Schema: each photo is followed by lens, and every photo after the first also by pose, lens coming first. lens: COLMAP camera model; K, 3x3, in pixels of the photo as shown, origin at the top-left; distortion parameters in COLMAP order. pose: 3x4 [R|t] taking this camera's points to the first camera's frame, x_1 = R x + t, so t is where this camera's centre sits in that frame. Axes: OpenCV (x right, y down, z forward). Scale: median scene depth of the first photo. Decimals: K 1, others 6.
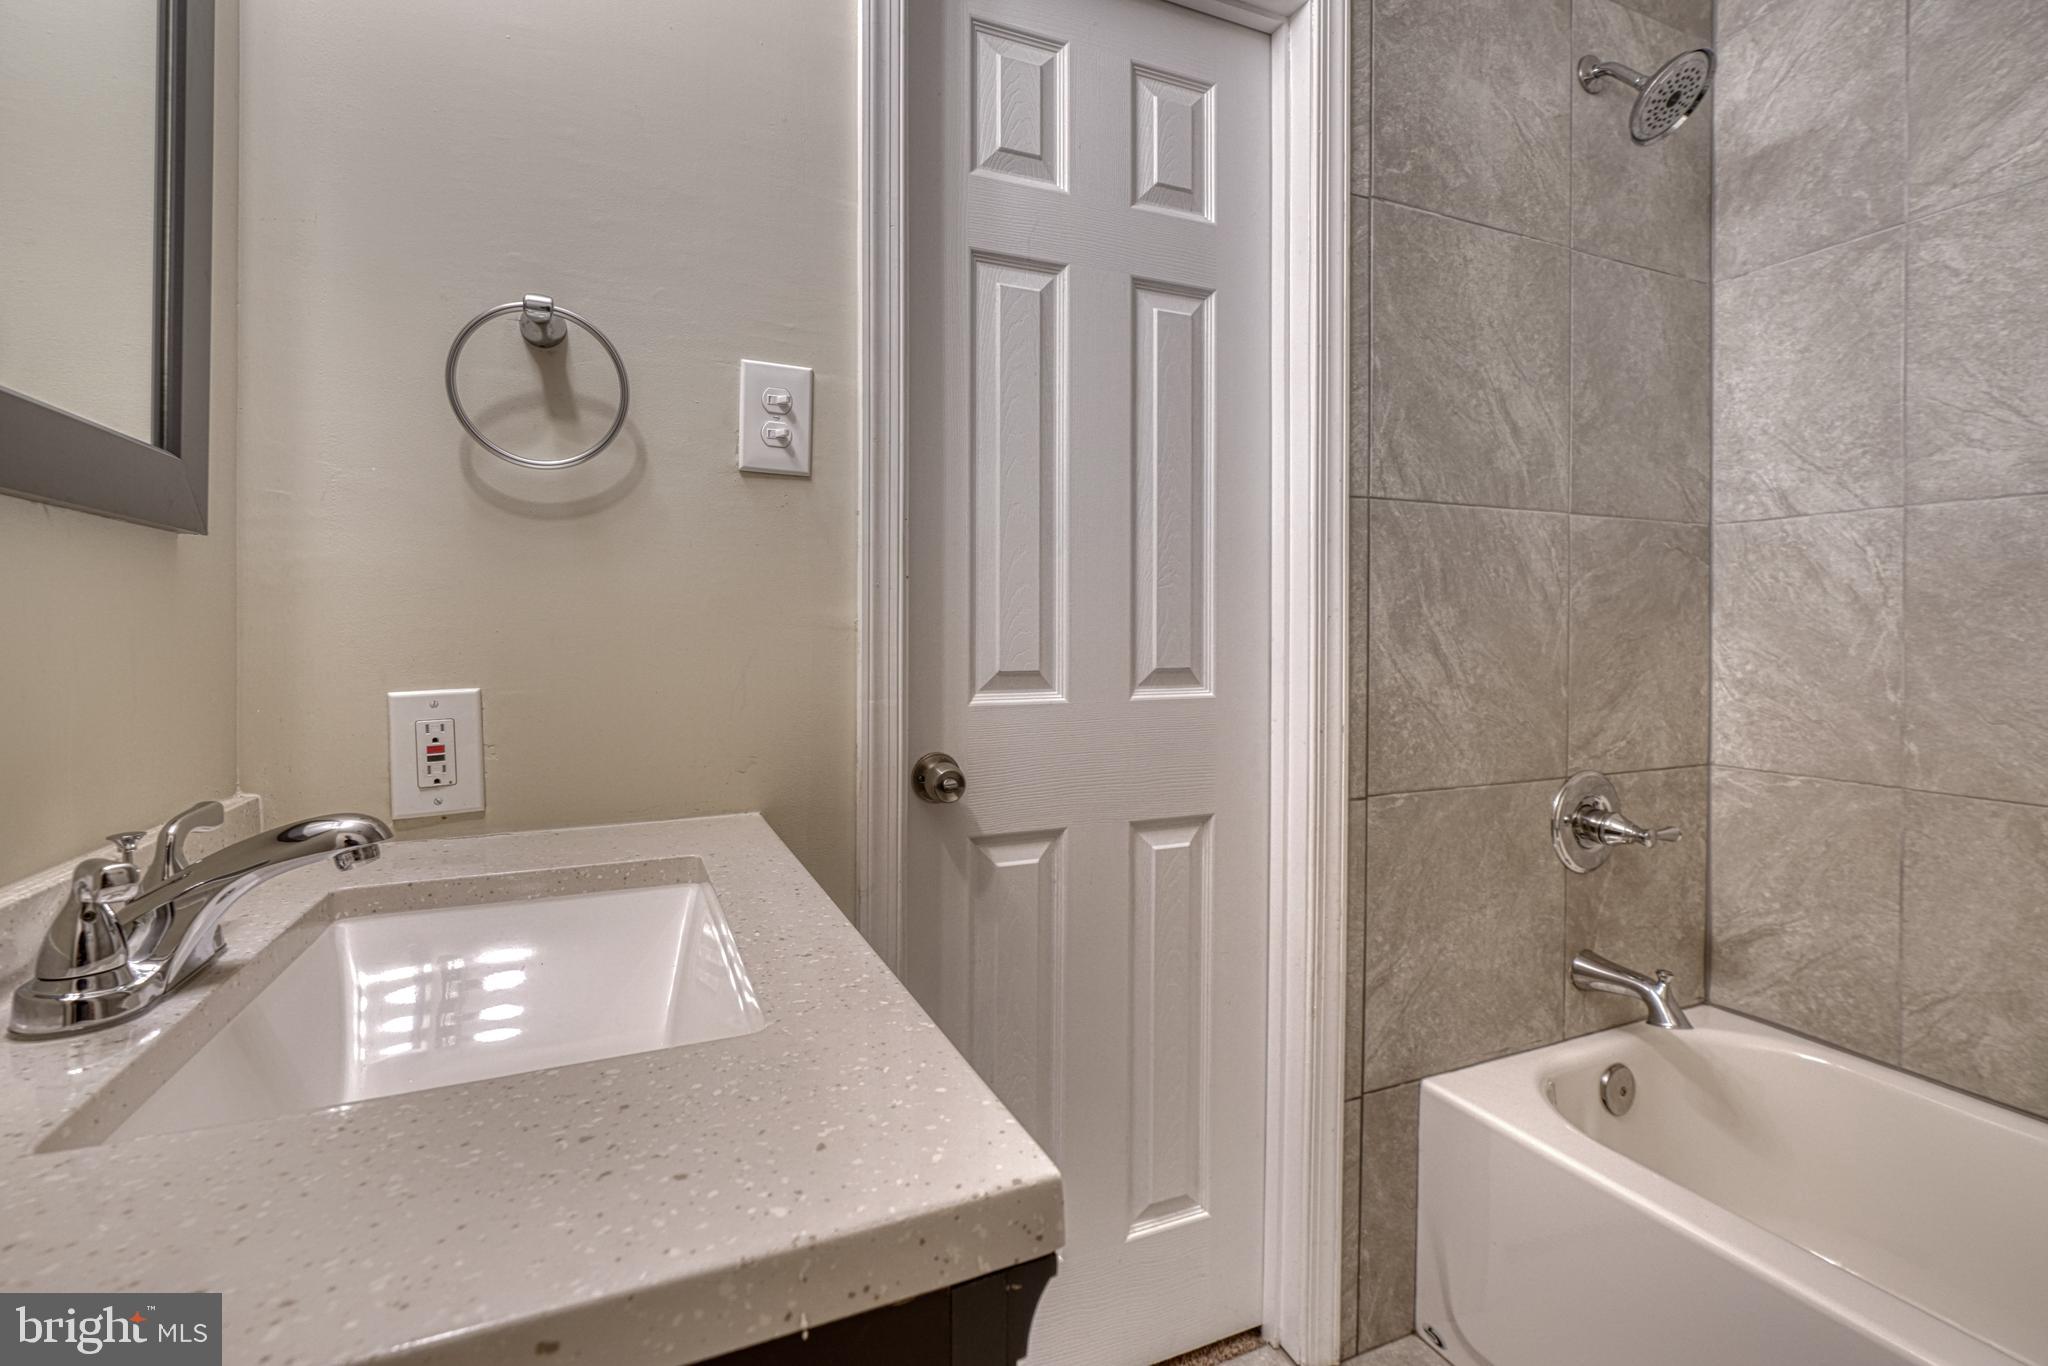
lens RADIAL K [[949.2, 0, 1026.4], [0, 949.2, 657.7], [0, 0, 1]] dist [-0.010390, 0.000347]
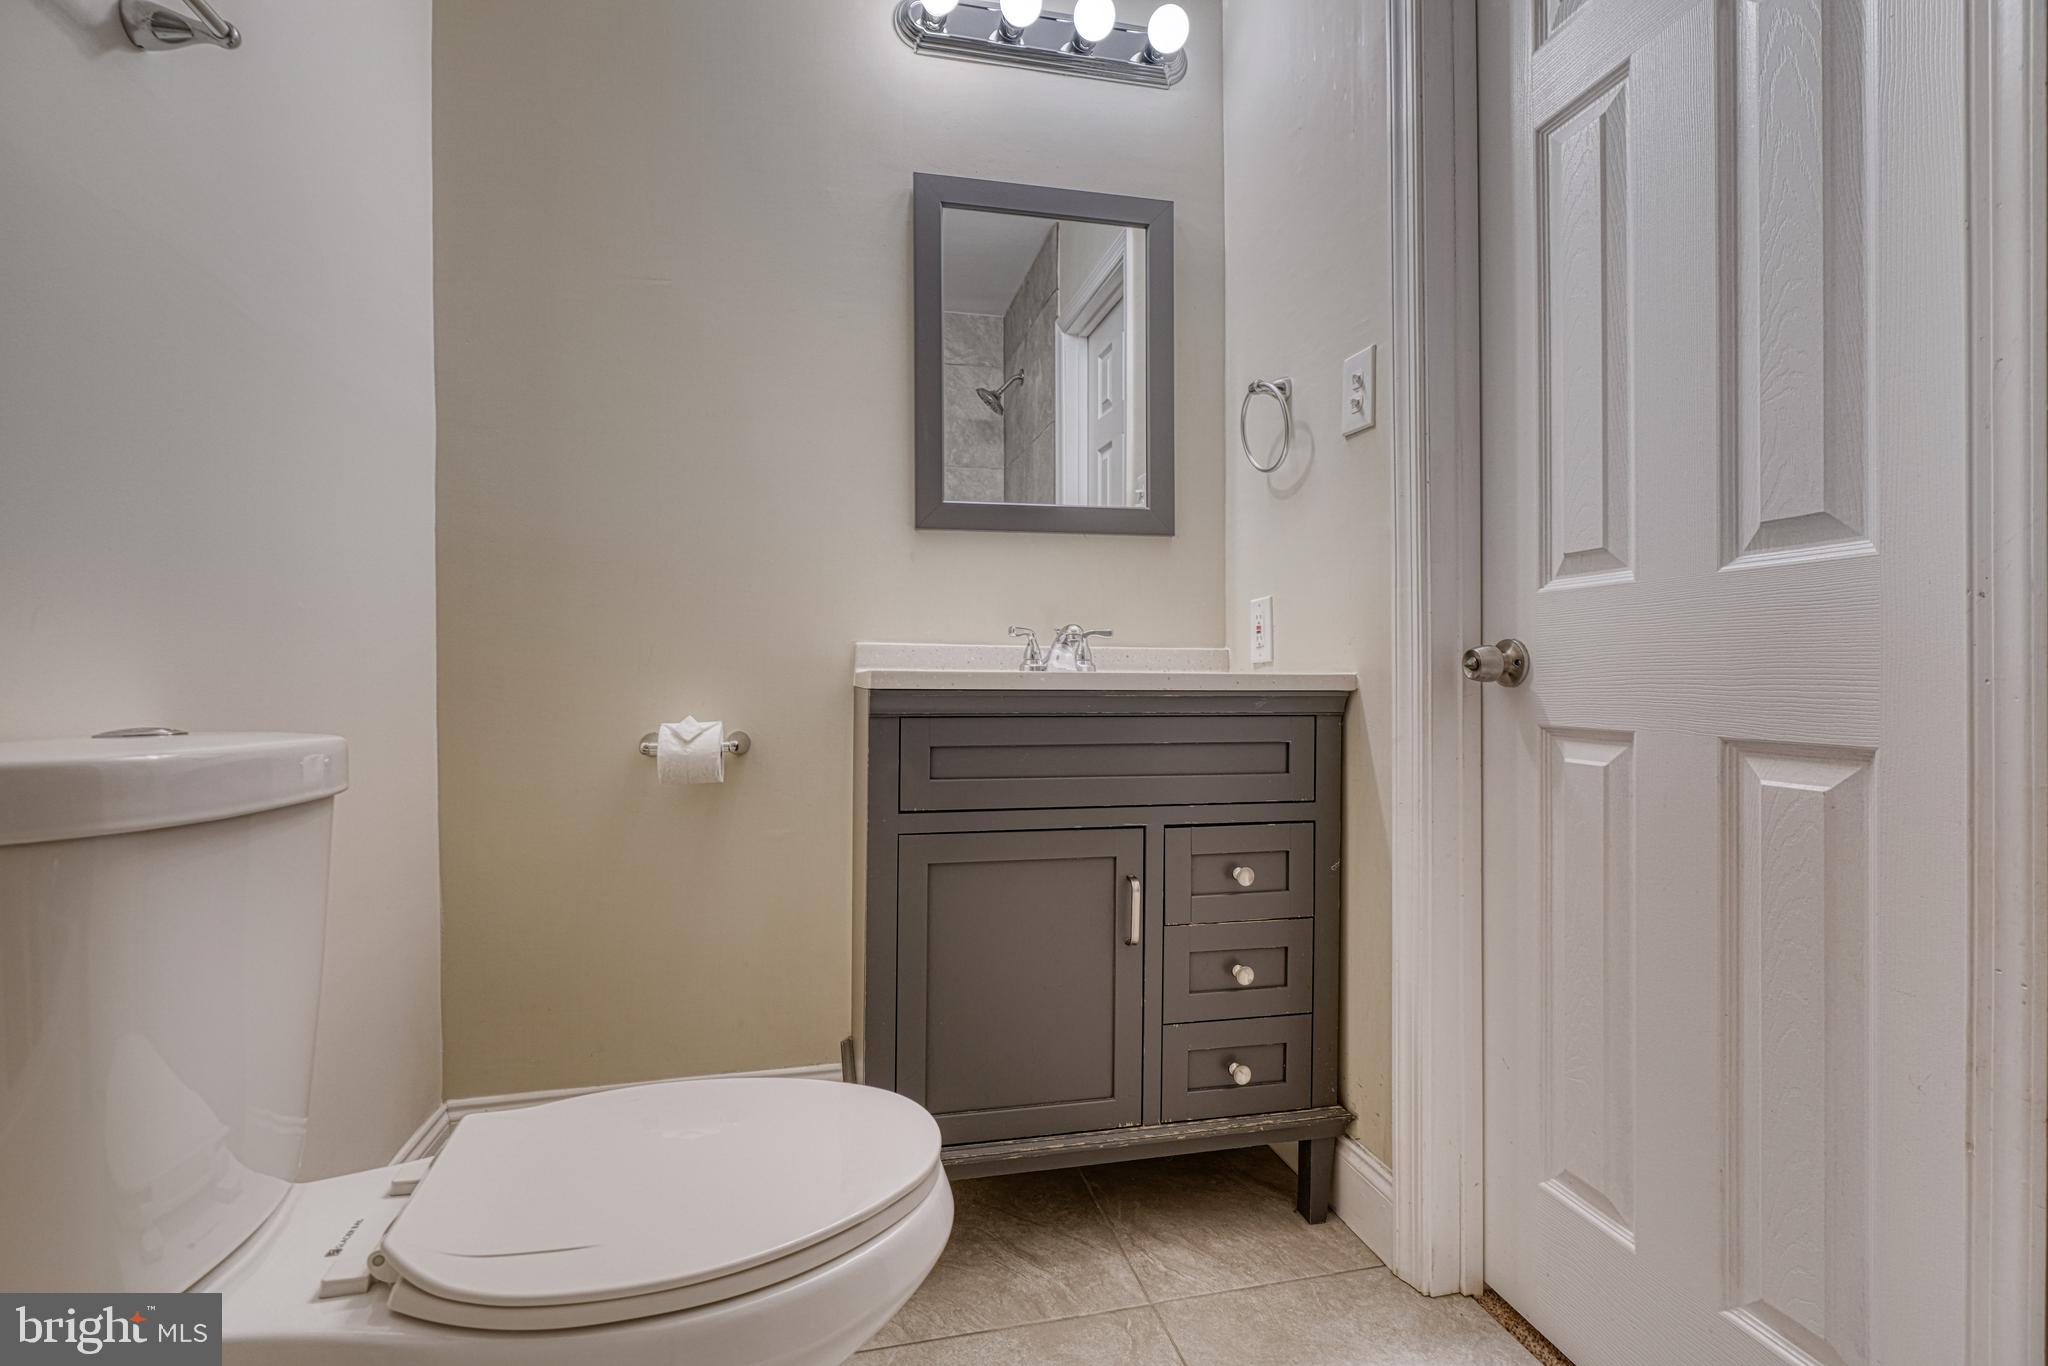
lens RADIAL K [[928.9, 0, 1013.9], [0, 928.9, 680.7], [0, 0, 1]] dist [-0.006168, 0.005153]
pose [[-0.204422, 0.013292, -0.978793, 0.994302], [-0.011255, 0.999810, 0.015928, 0.133457], [0.978818, 0.014272, -0.204233, 0.658206]]
